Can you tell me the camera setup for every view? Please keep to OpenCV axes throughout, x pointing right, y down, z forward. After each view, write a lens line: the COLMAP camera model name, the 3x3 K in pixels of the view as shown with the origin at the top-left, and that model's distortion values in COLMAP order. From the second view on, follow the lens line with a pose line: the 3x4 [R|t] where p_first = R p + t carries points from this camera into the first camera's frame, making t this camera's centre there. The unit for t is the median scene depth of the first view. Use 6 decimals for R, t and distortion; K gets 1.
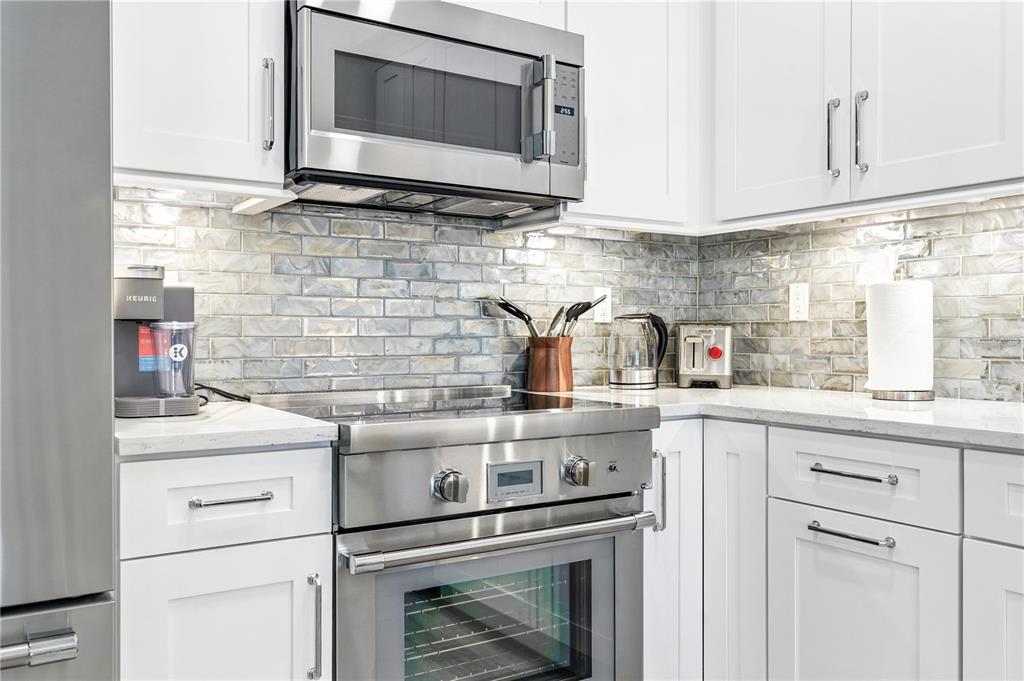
lens RADIAL K [[861.5, 0, 512.0], [0, 861.5, 340.5], [0, 0, 1]] dist [0.002499, 0.002023]
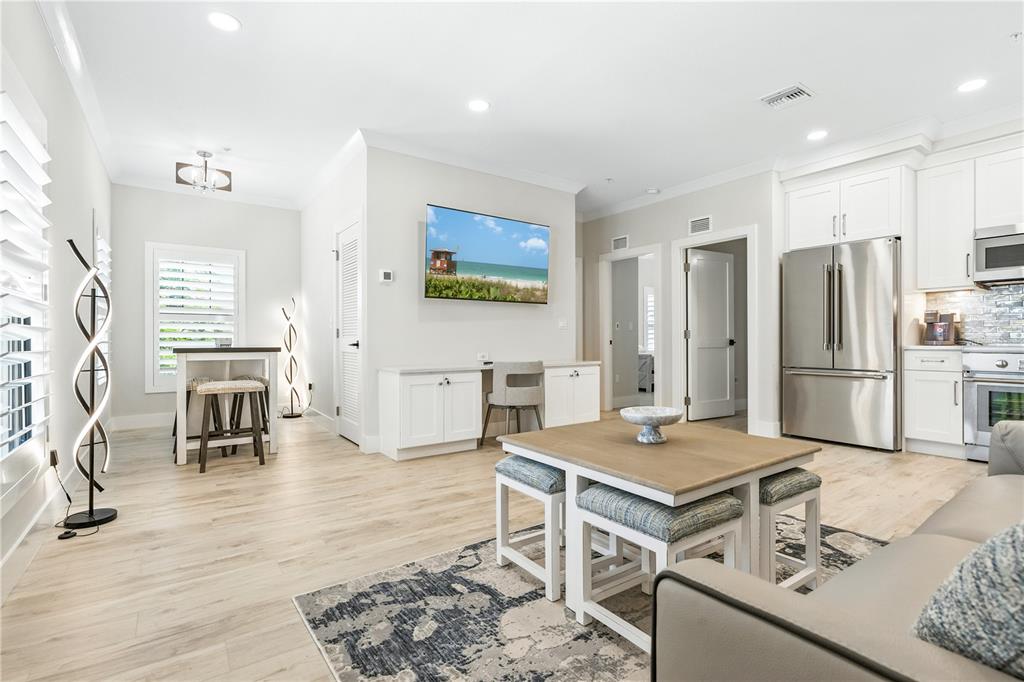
lens RADIAL K [[479.7, 0, 508.1], [0, 479.7, 343.2], [0, 0, 1]] dist [-0.003135, -0.000395]
pose [[0.033346, 0.005970, -0.999426, 1.347700], [-0.004903, 0.999971, 0.005810, 0.054082], [0.999432, 0.004707, 0.033374, -0.849693]]
